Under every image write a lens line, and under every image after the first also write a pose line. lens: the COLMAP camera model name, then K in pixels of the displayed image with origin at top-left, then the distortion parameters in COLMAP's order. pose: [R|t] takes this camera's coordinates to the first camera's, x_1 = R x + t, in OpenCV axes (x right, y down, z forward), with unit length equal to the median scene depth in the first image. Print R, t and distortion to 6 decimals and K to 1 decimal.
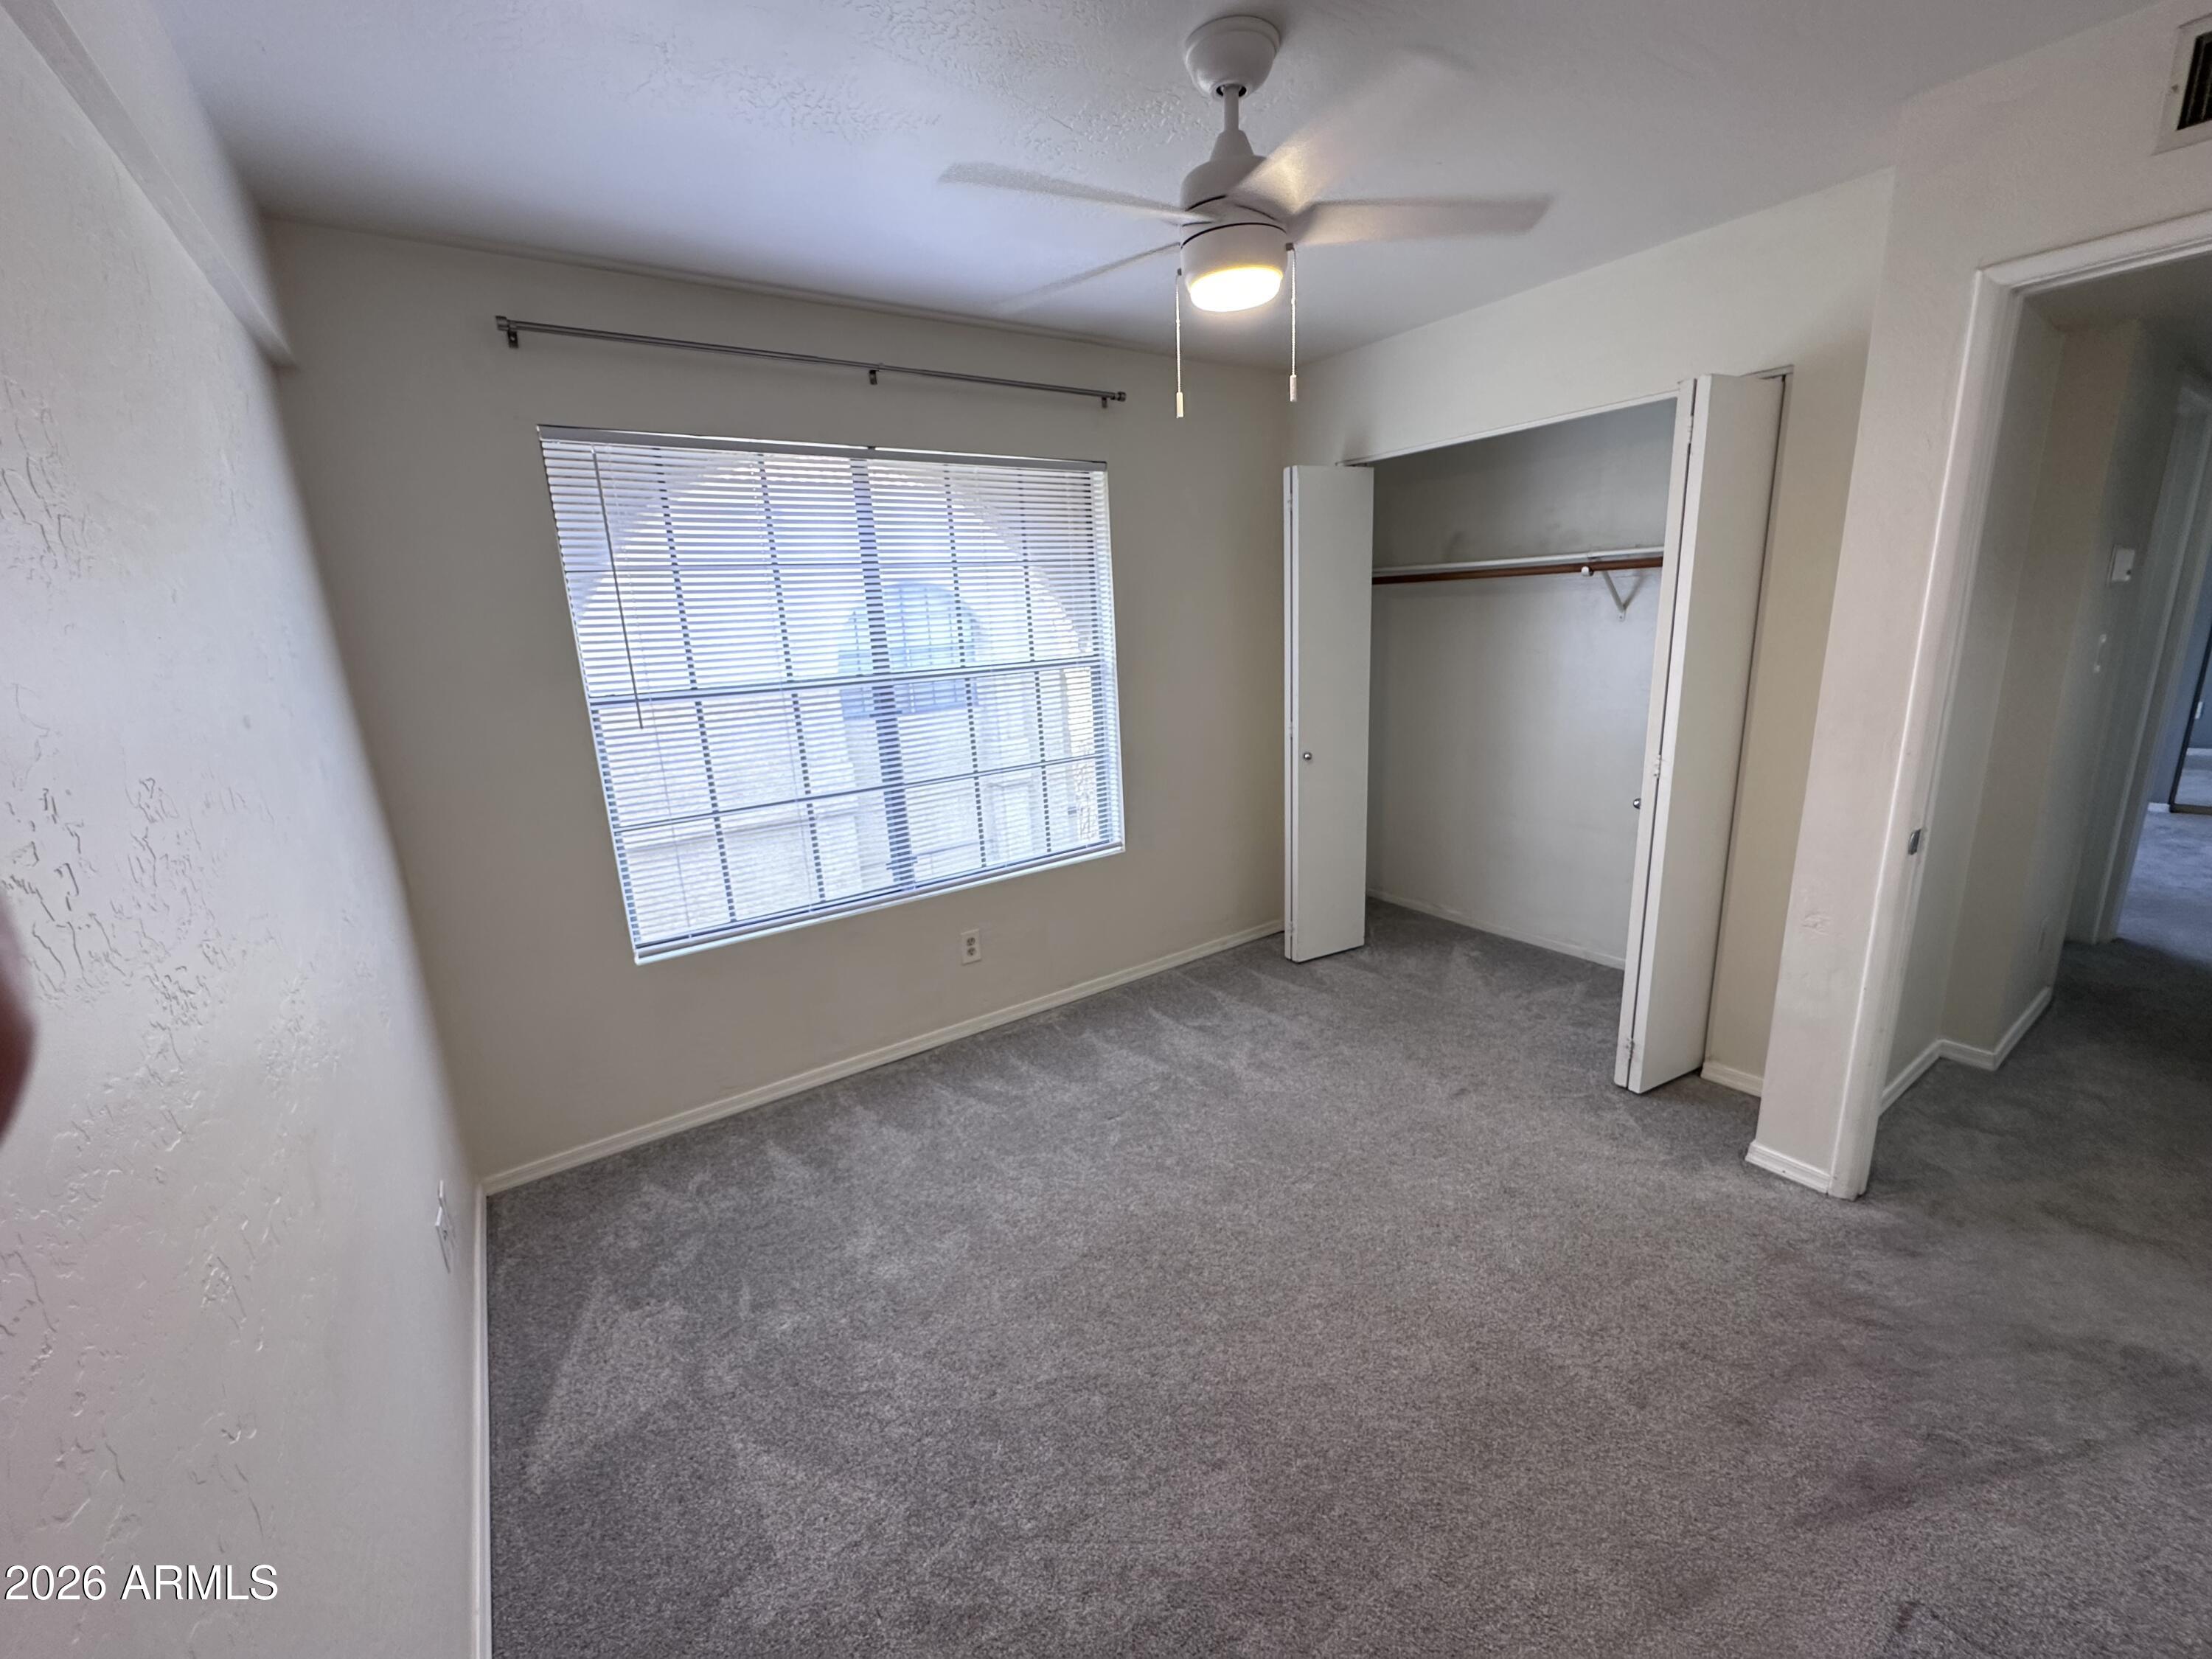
lens RADIAL K [[876.6, 0, 1104.5], [0, 876.6, 824.9], [0, 0, 1]] dist [0.000134, 0.000135]
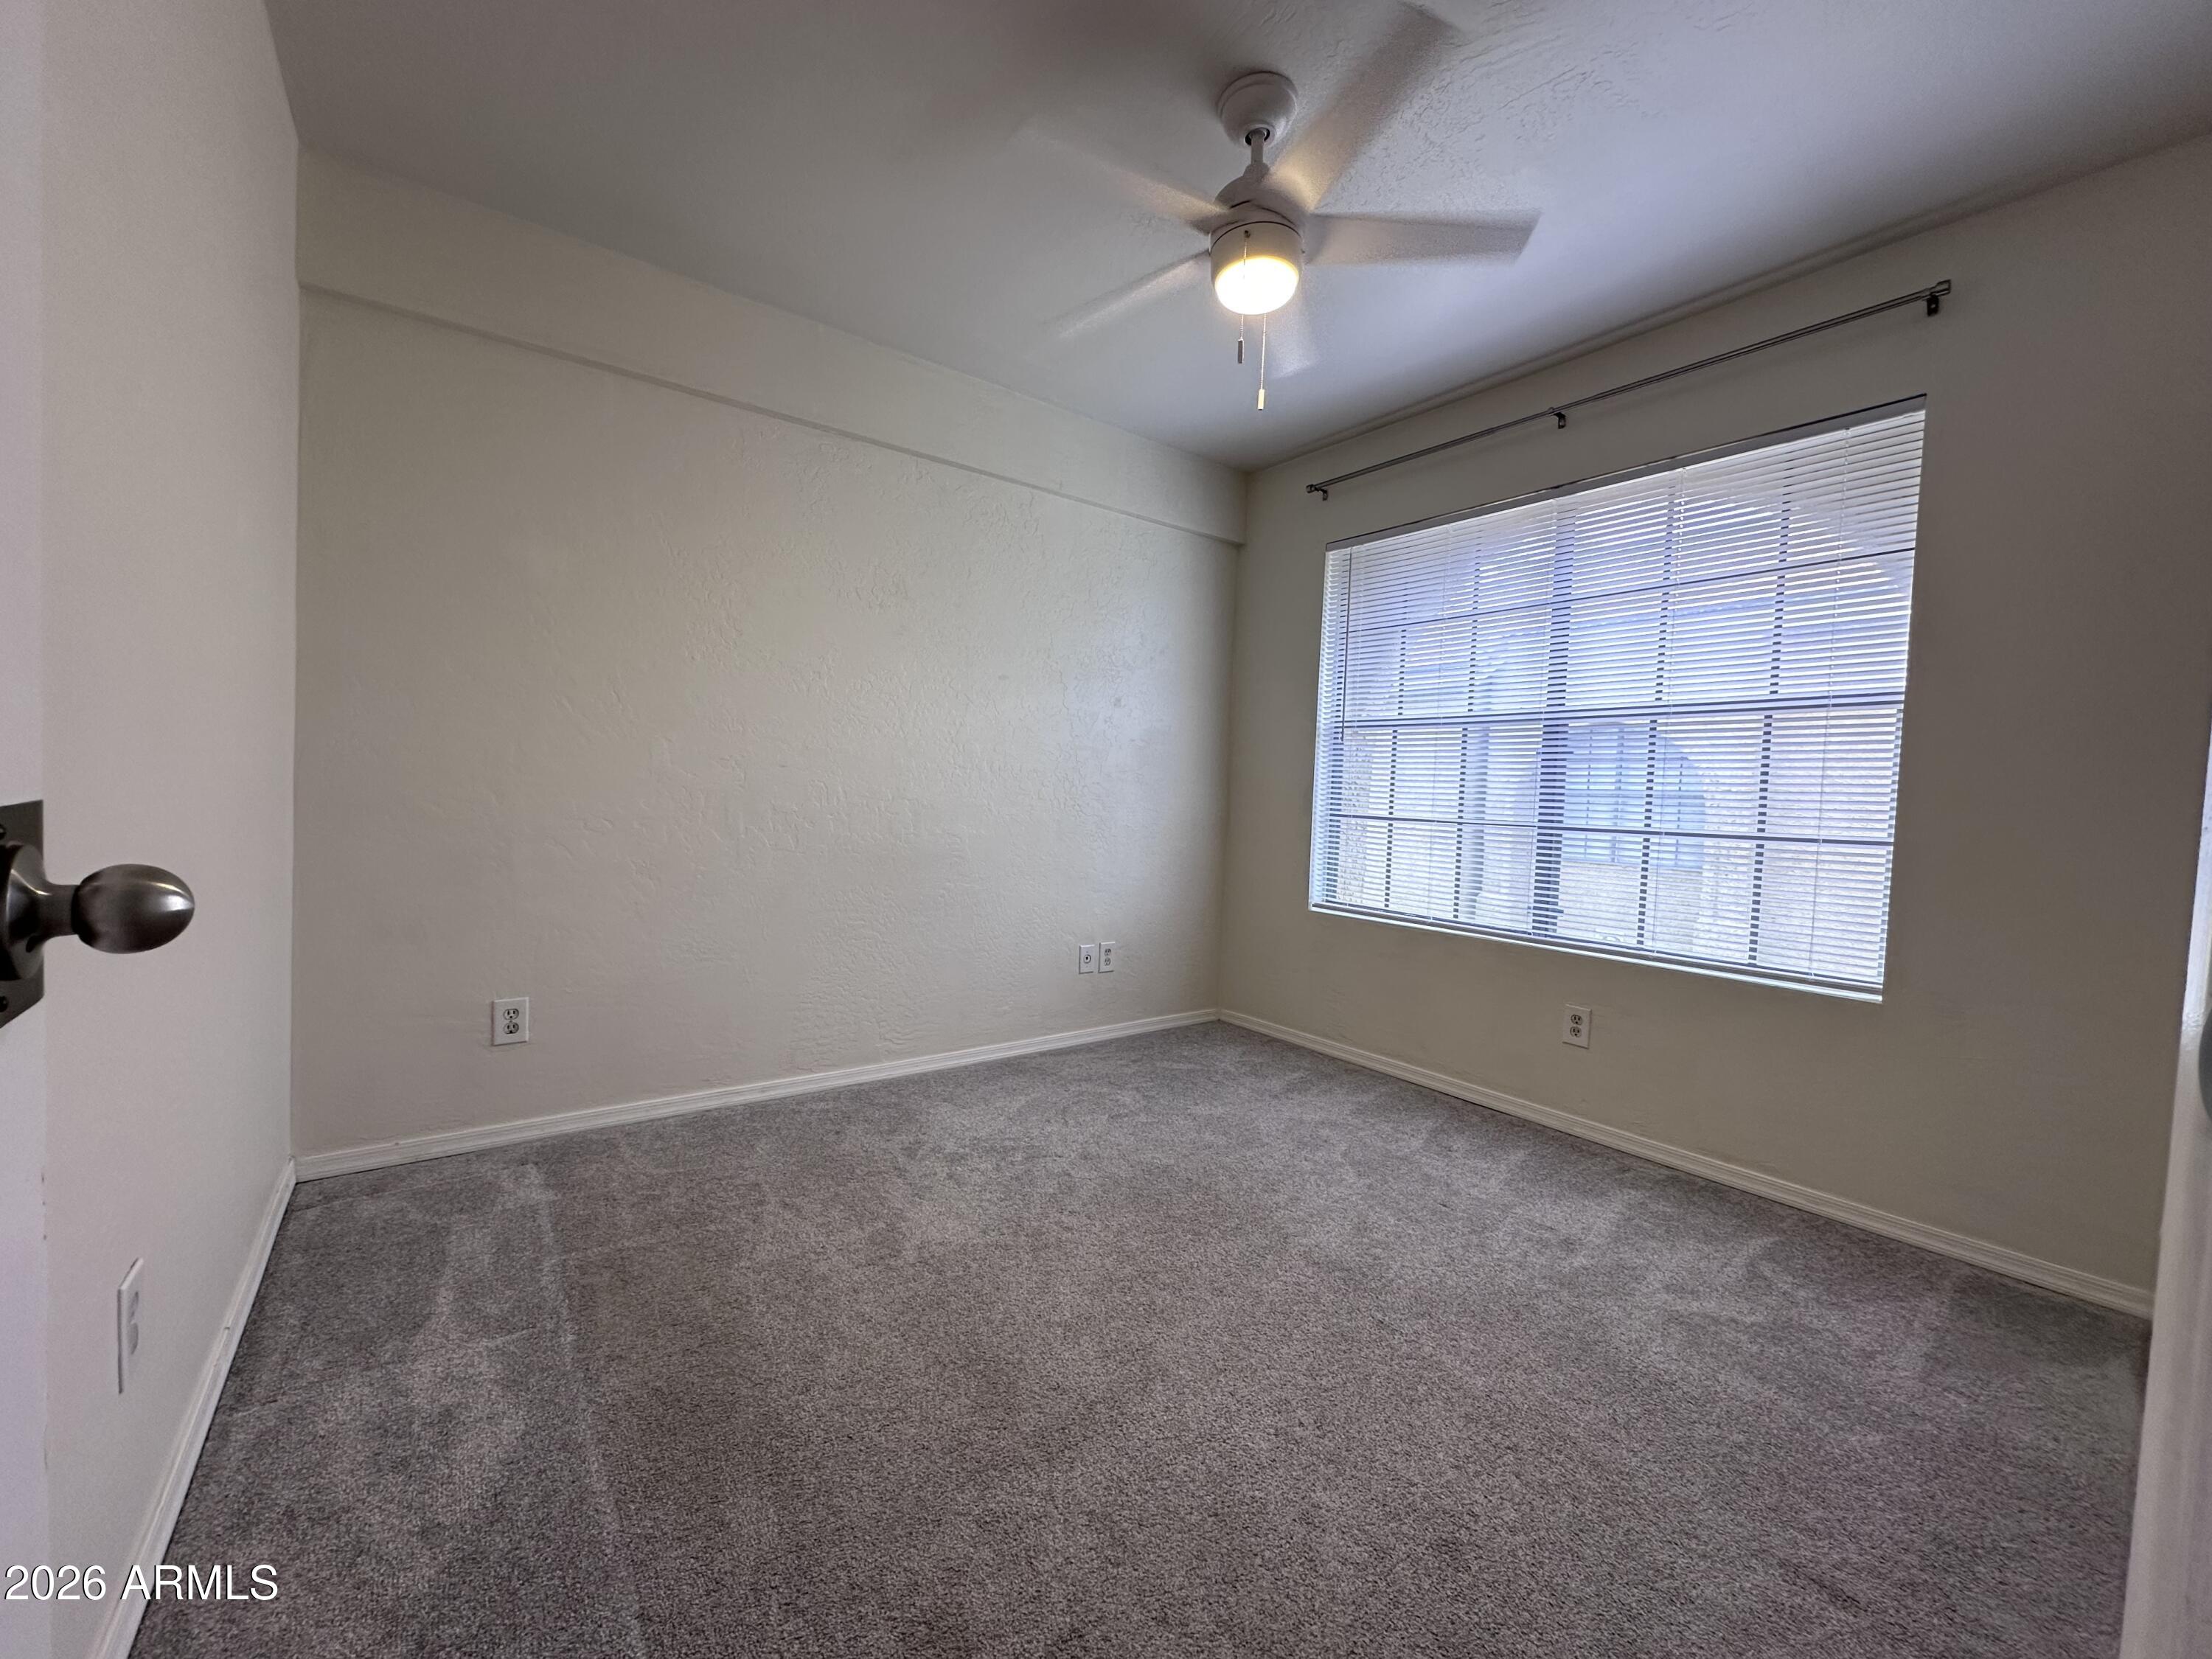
lens RADIAL K [[876.6, 0, 1104.5], [0, 876.6, 824.9], [0, 0, 1]] dist [0.000134, 0.000135]
pose [[0.046171, 0.088364, -0.995018, 0.738286], [-0.270177, 0.960060, 0.072723, 0.016133], [0.961703, 0.265473, 0.068201, 0.509649]]
